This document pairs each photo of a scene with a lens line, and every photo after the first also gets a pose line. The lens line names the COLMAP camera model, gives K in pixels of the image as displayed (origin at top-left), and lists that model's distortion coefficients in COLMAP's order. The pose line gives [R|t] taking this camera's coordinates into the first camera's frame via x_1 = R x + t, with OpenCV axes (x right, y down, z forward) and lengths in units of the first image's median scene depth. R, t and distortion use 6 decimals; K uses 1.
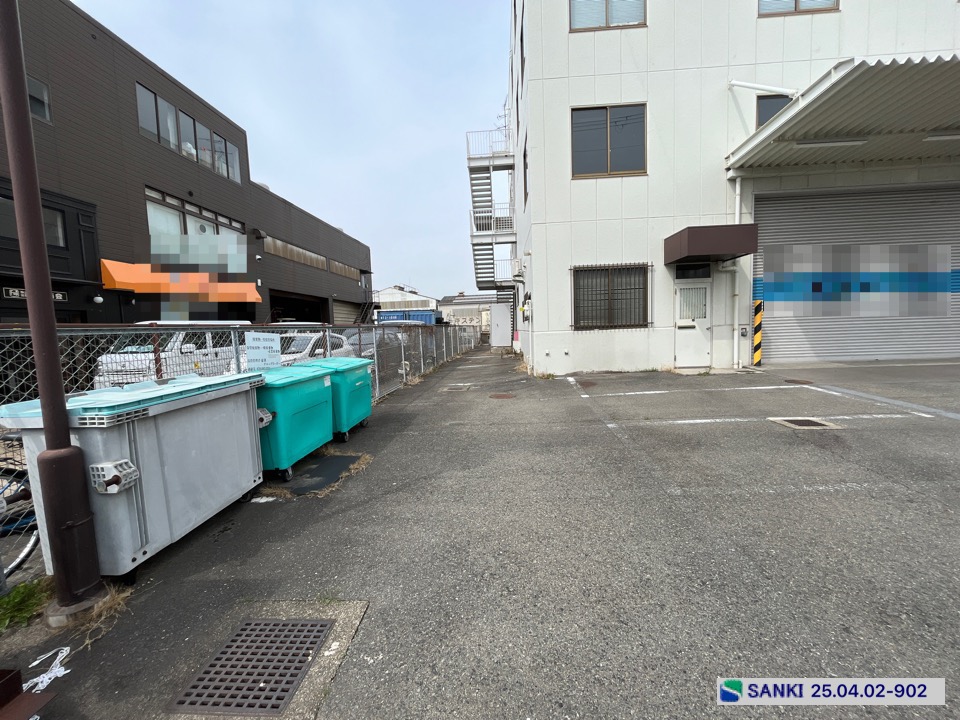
lens RADIAL K [[384.8, 0, 478.1], [0, 384.8, 359.6], [0, 0, 1]] dist [-0.003423, -0.000023]
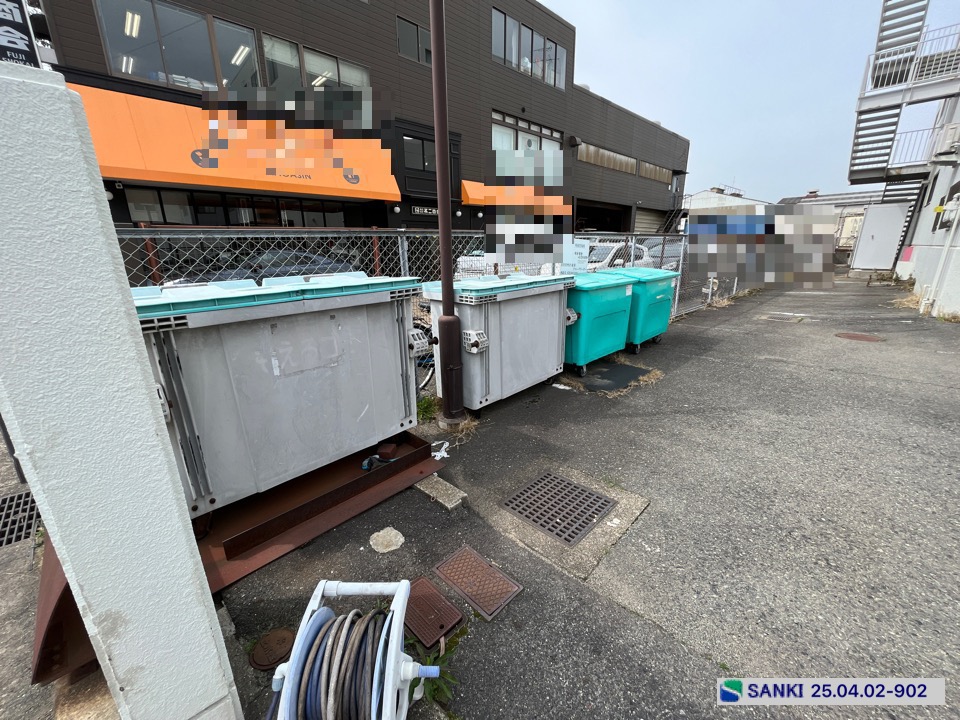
lens RADIAL K [[384.8, 0, 477.2], [0, 384.8, 359.0], [0, 0, 1]] dist [-0.003423, -0.000023]
pose [[0.751199, 0.205217, -0.627365, -0.013453], [-0.064741, 0.968767, 0.239372, 0.007608], [0.656894, -0.139200, 0.741022, -0.007734]]
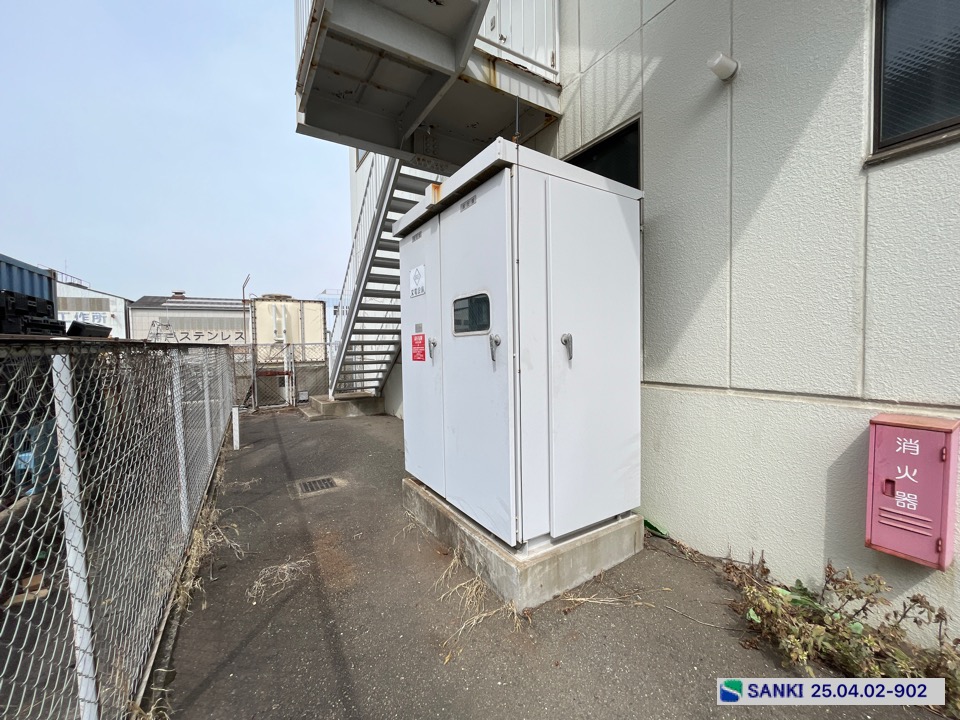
lens RADIAL K [[384.8, 0, 478.7], [0, 384.8, 359.5], [0, 0, 1]] dist [-0.003423, -0.000023]
pose [[0.815306, -0.004129, 0.579016, -0.074336], [0.035488, 0.998451, -0.042850, -0.171835], [-0.577942, 0.055484, 0.814189, 1.952072]]
